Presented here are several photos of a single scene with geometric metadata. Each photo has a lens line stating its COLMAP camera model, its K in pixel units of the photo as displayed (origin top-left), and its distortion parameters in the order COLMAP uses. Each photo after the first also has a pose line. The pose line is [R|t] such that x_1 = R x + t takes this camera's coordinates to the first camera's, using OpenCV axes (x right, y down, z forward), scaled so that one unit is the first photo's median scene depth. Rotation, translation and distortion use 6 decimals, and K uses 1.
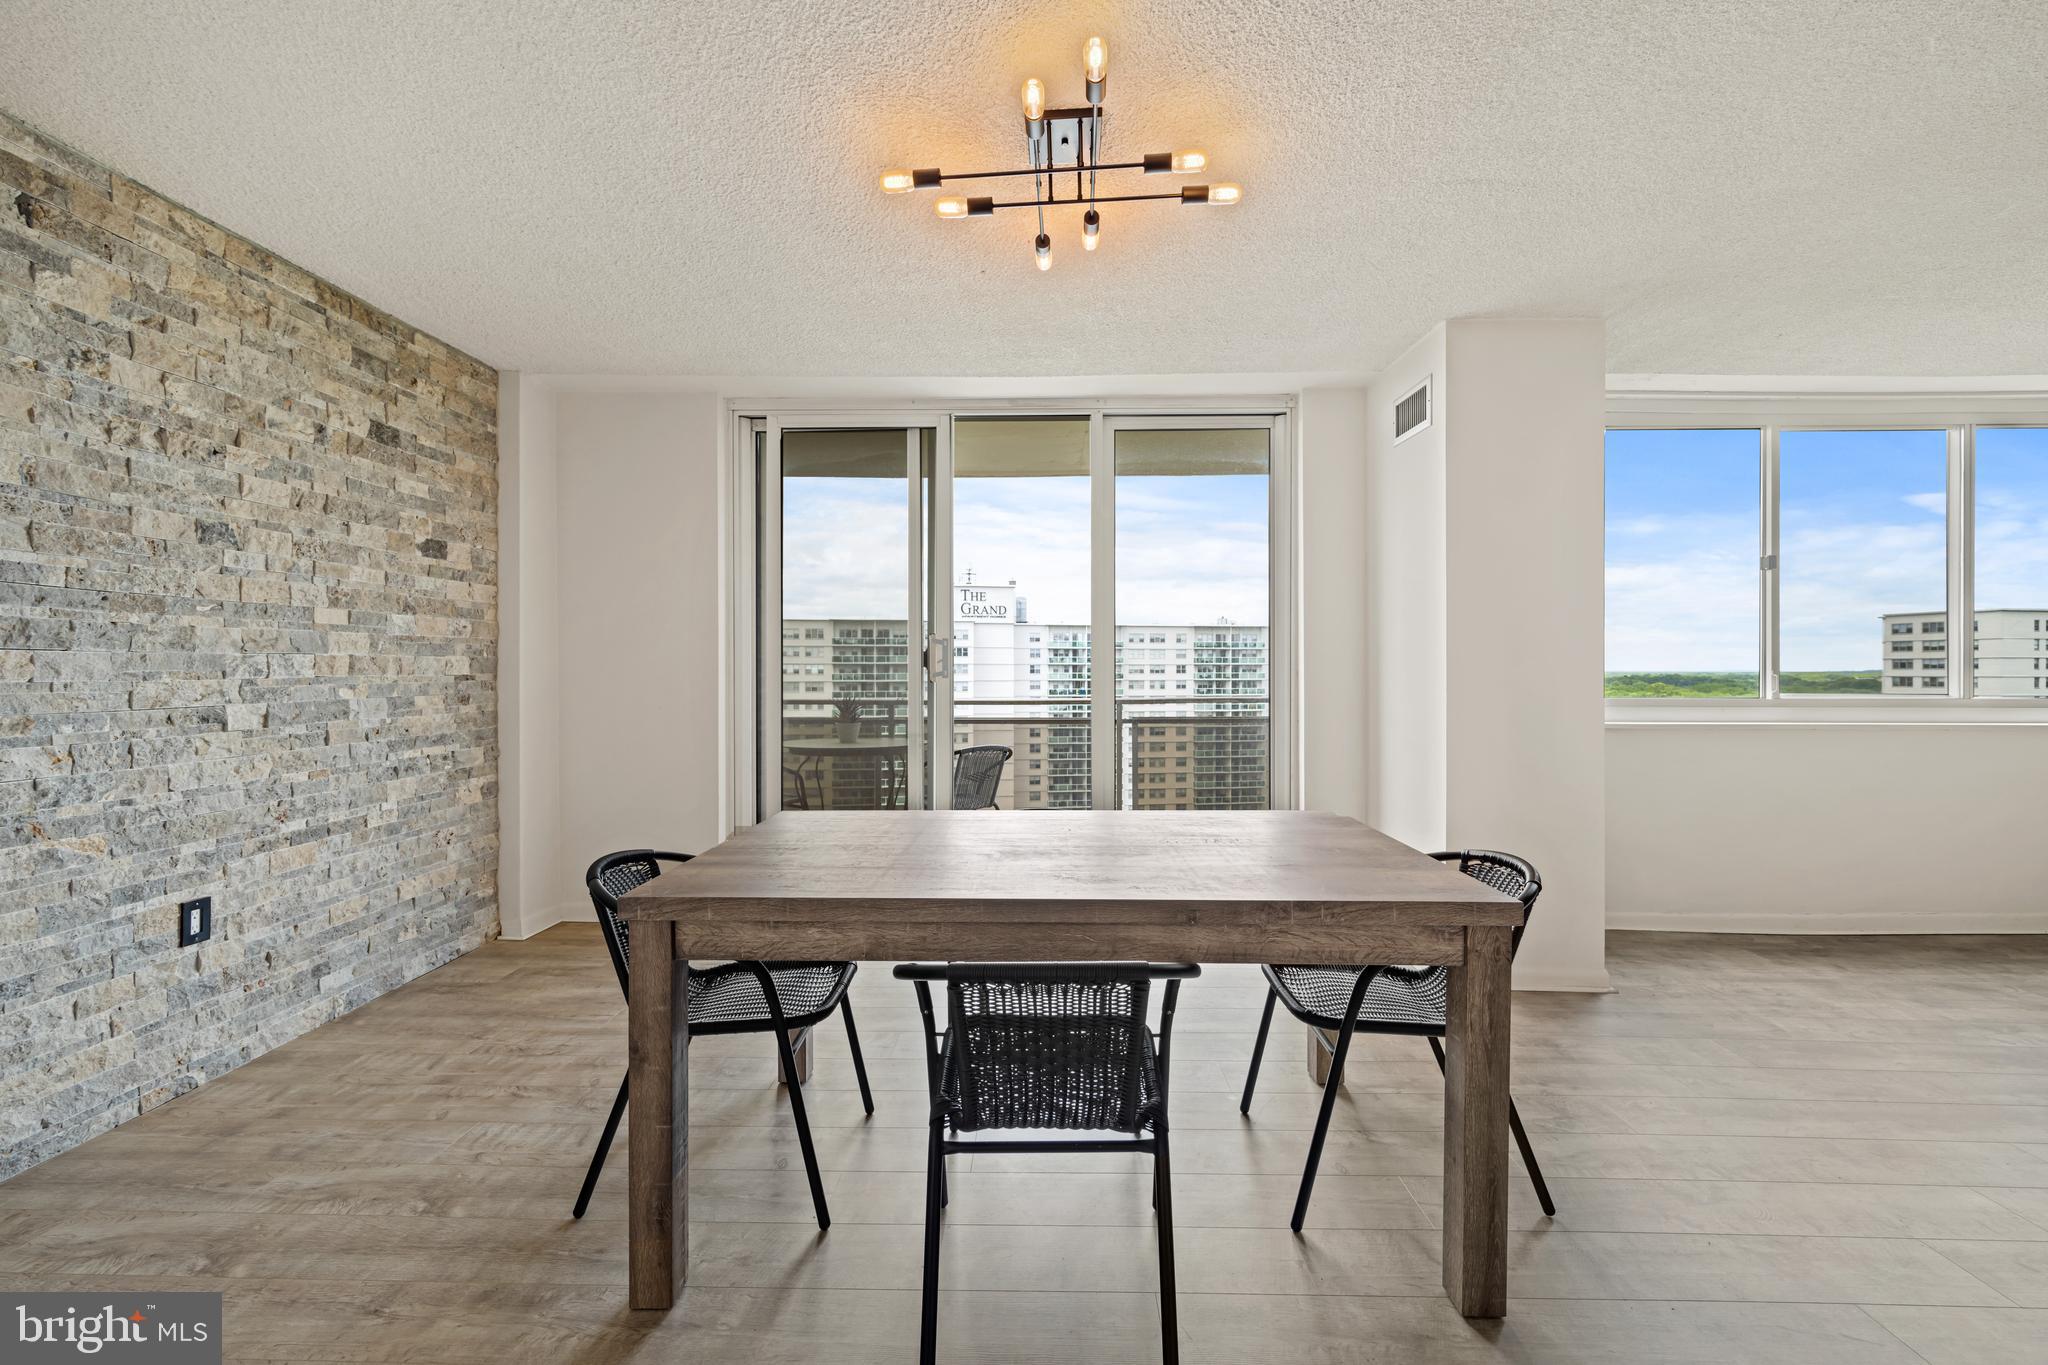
lens RADIAL K [[865.4, 0, 1032.0], [0, 865.4, 672.3], [0, 0, 1]] dist [-0.006413, 0.002060]
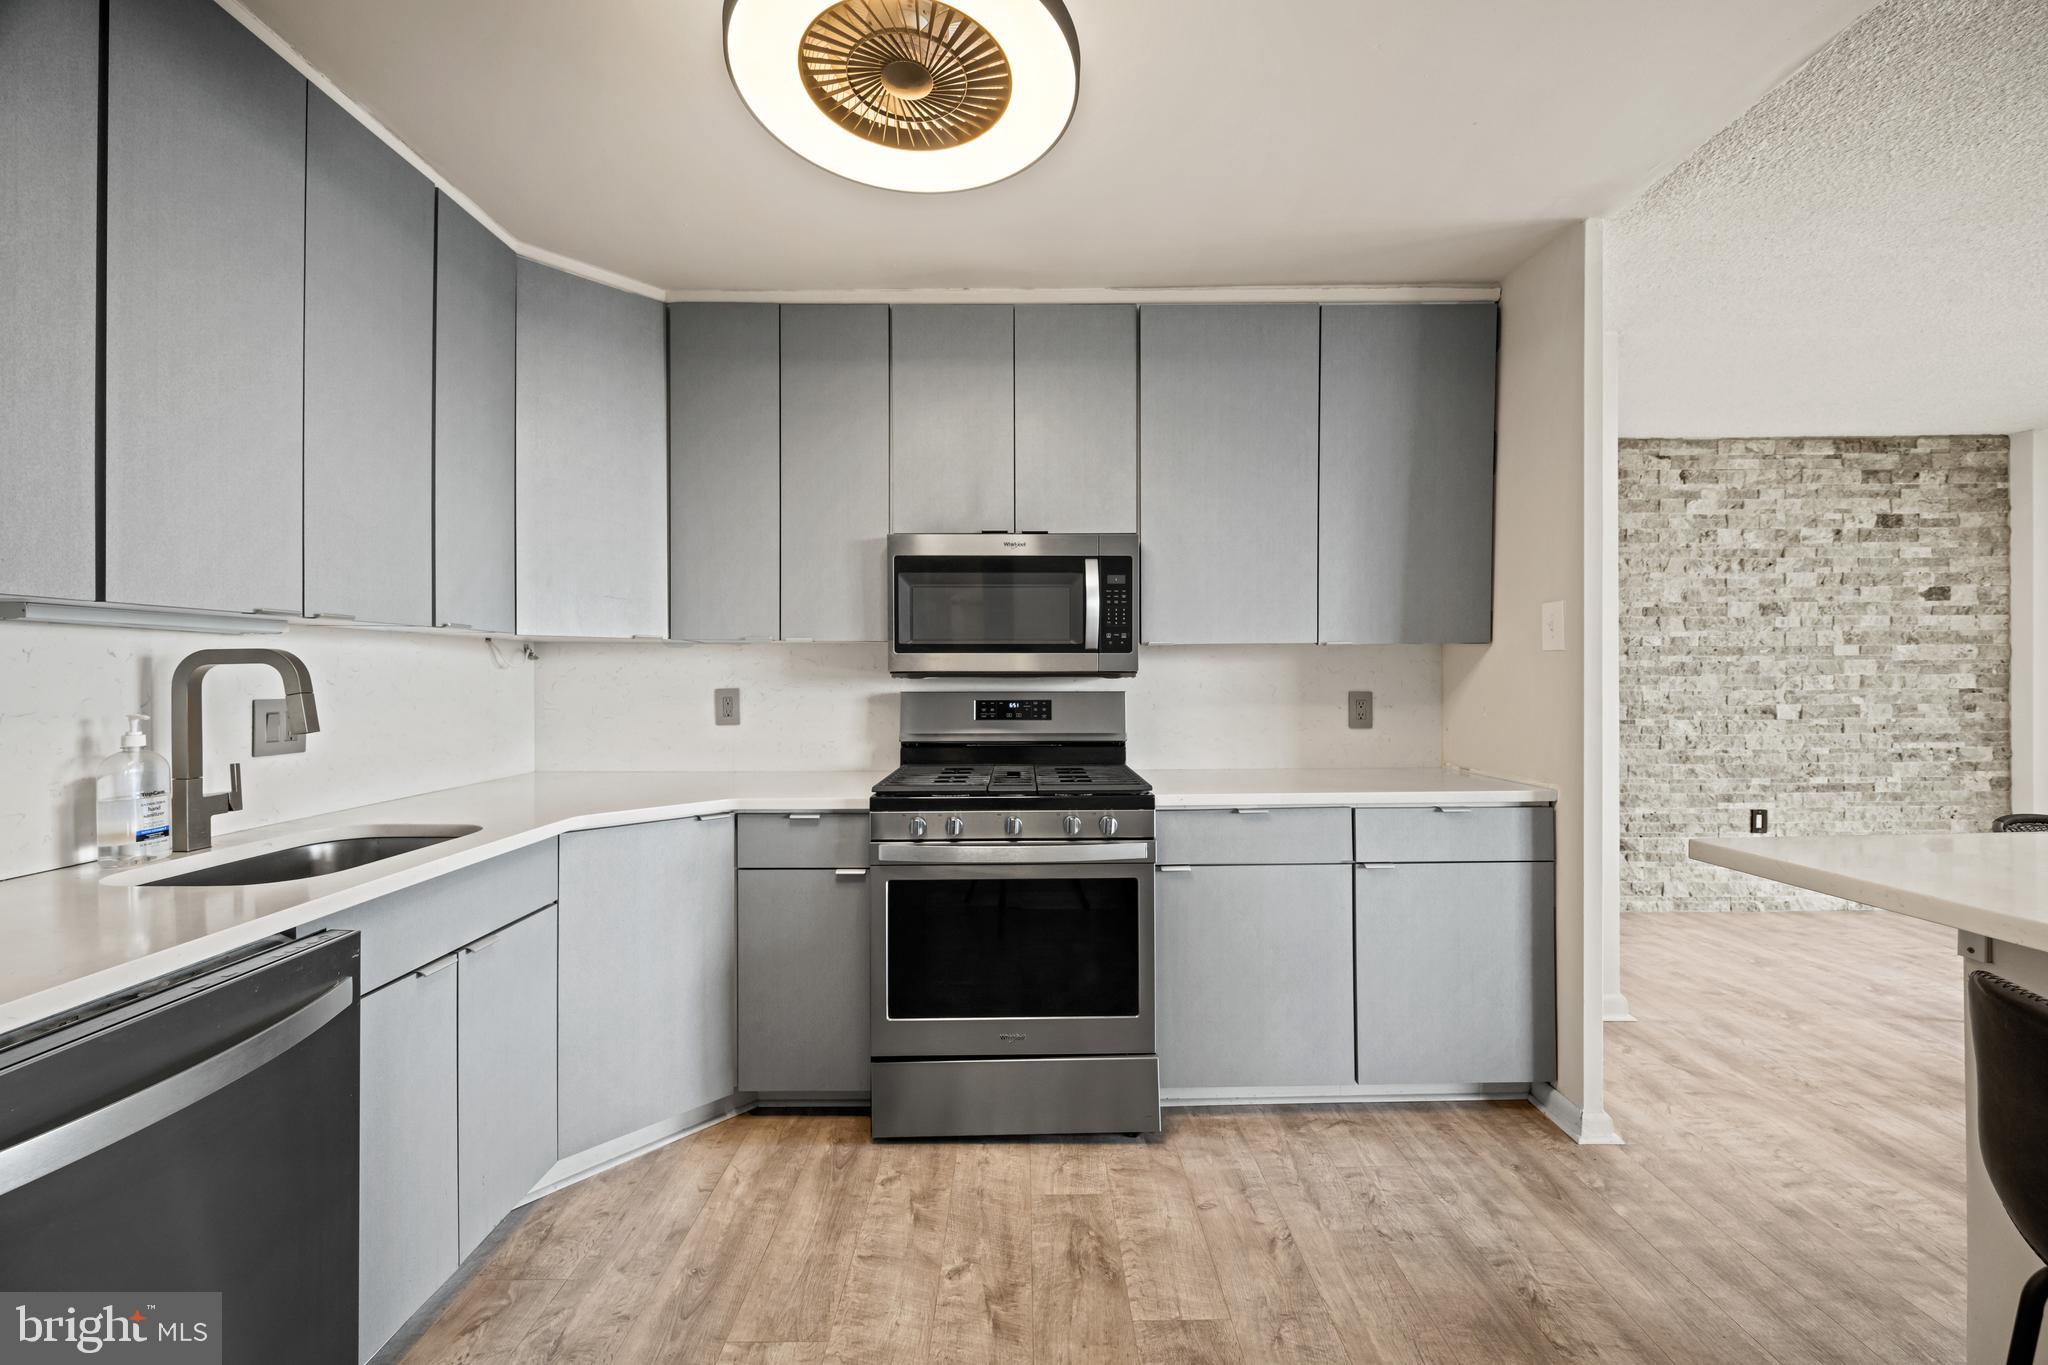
lens RADIAL K [[821.2, 0, 1031.7], [0, 821.2, 669.9], [0, 0, 1]] dist [-0.001916, 0.000209]
pose [[0.043029, -0.002047, -0.999072, 0.498112], [-0.001648, 0.999996, -0.002120, -0.019915], [0.999072, 0.001738, 0.043025, -0.439443]]
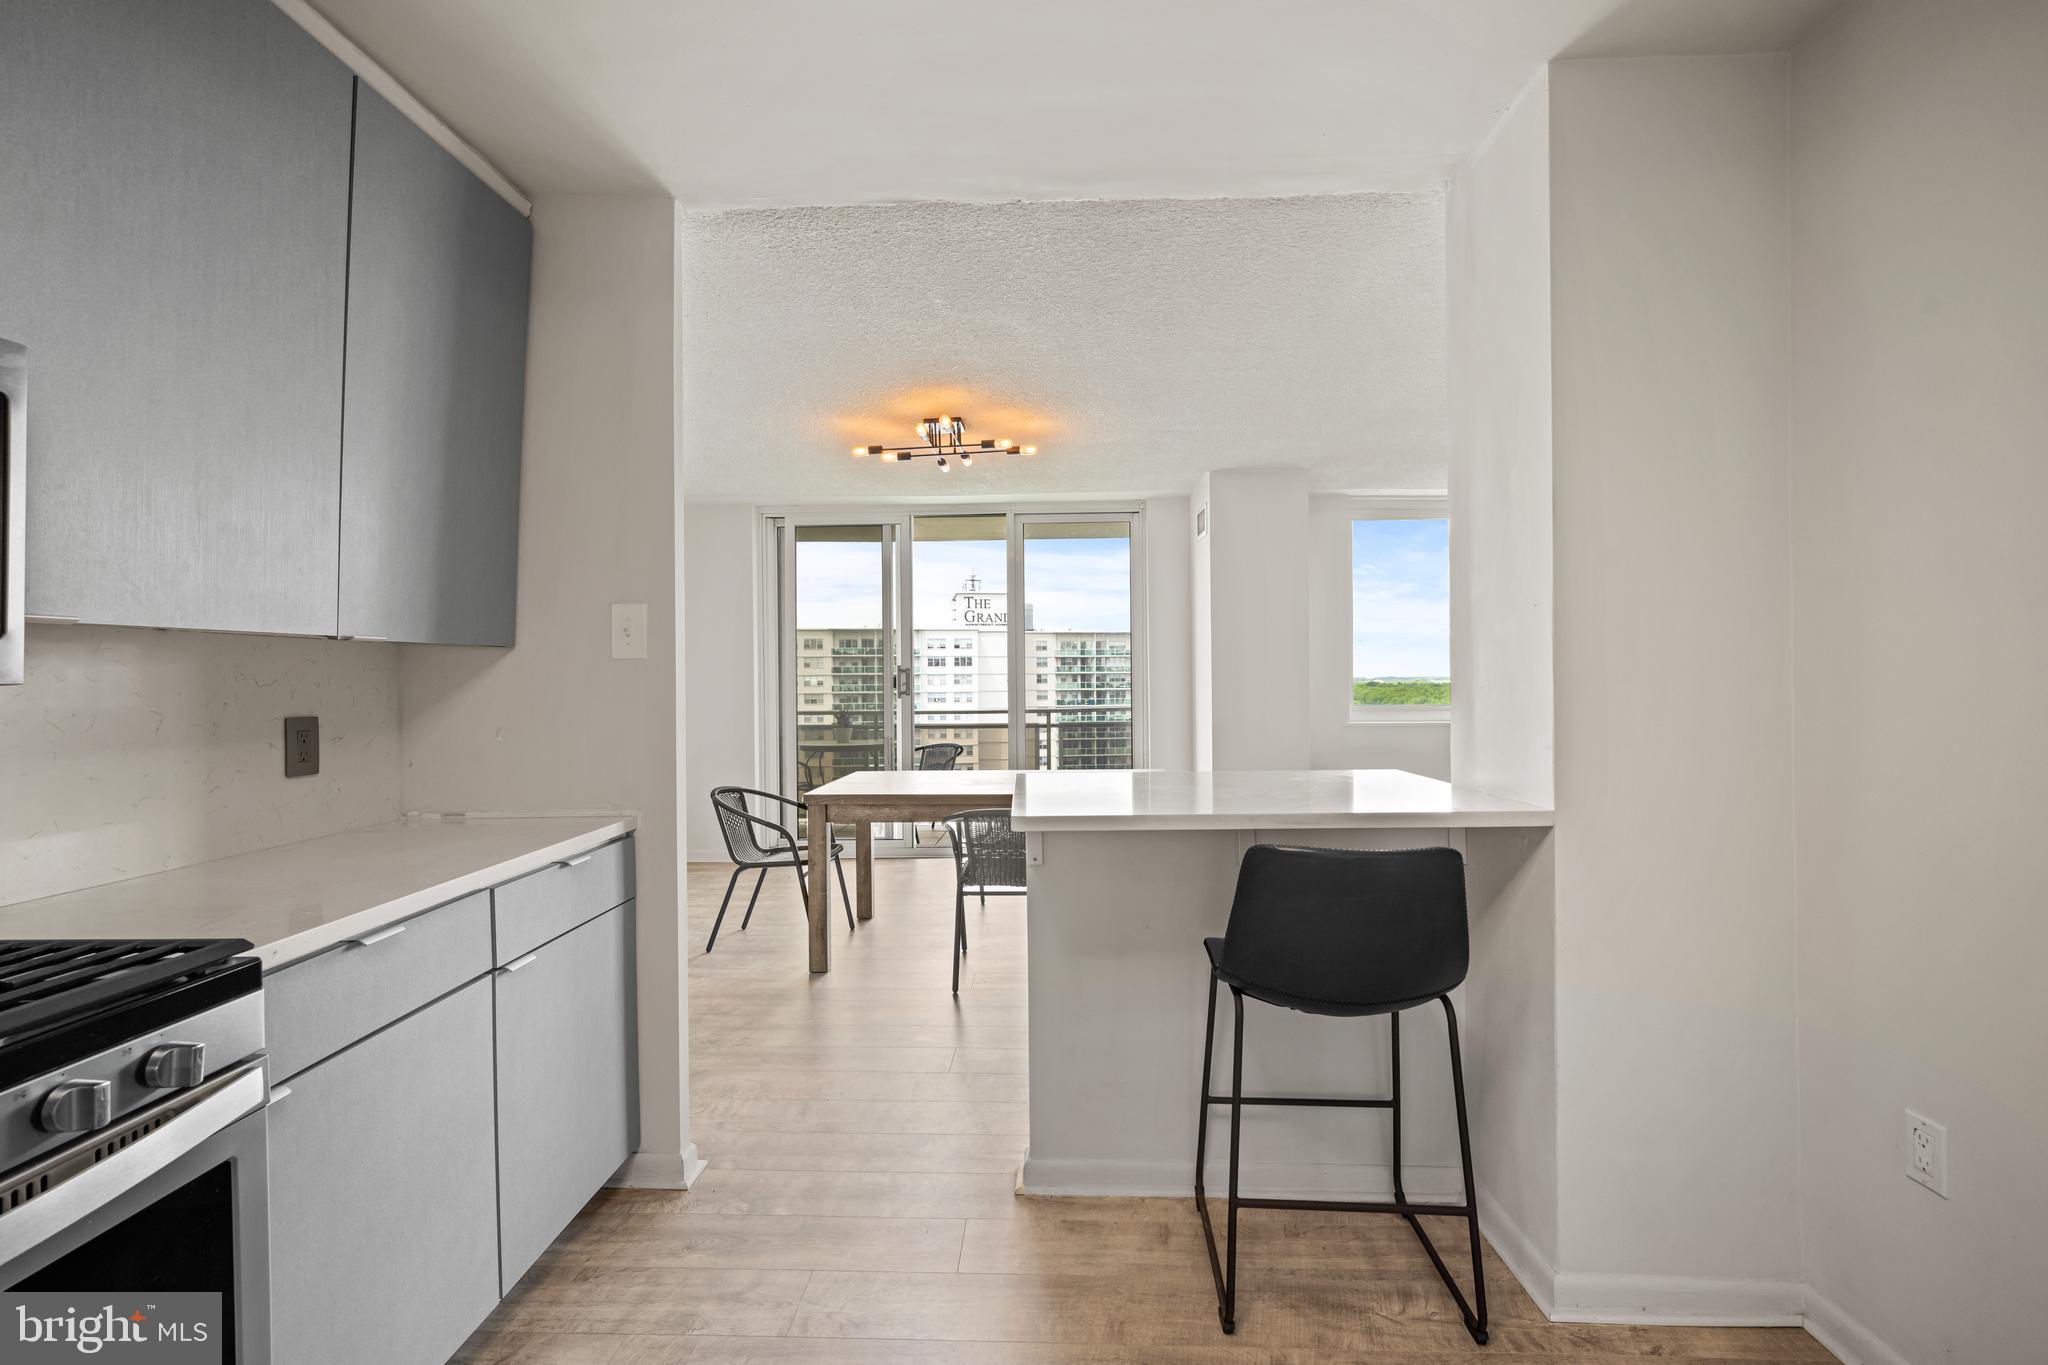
lens RADIAL K [[903.1, 0, 1025.8], [0, 903.1, 682.4], [0, 0, 1]] dist [0.016333, 0.000259]
pose [[0.999839, -0.008501, -0.015790, 0.148317], [0.008511, 0.999964, 0.000592, -0.018709], [0.015784, -0.000726, 0.999875, -0.634463]]
